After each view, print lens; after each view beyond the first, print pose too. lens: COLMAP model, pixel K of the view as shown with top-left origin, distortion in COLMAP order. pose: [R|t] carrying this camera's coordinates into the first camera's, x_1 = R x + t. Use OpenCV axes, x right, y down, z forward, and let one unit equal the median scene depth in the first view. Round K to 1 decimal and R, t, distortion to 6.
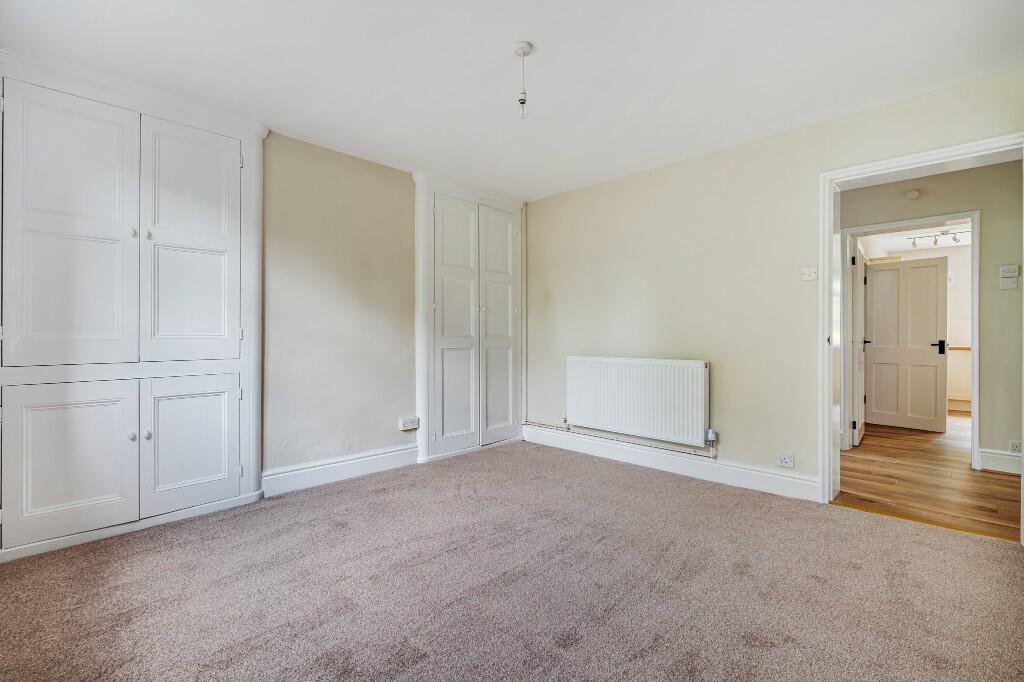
lens RADIAL K [[456.4, 0, 511.8], [0, 456.4, 336.8], [0, 0, 1]] dist [0.000405, -0.000127]
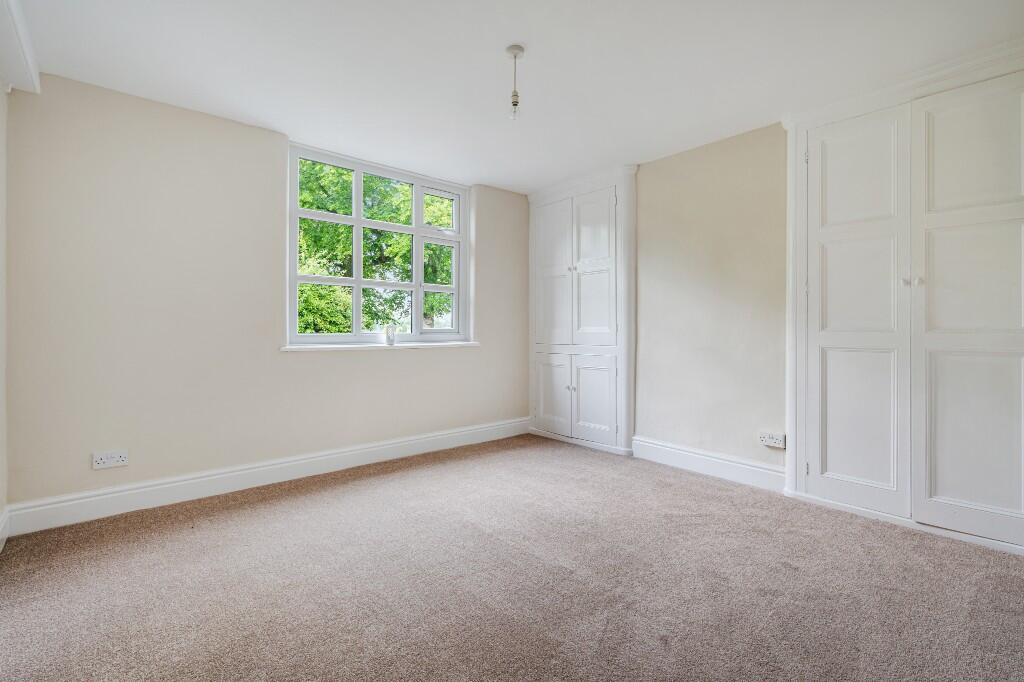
lens RADIAL K [[458.0, 0, 512.1], [0, 458.0, 327.7], [0, 0, 1]] dist [0.001306, 0.000069]
pose [[-0.071375, -0.005522, -0.997434, 0.750124], [-0.002389, 0.999983, -0.005365, 0.002227], [0.997447, 0.002000, -0.071387, 0.750714]]
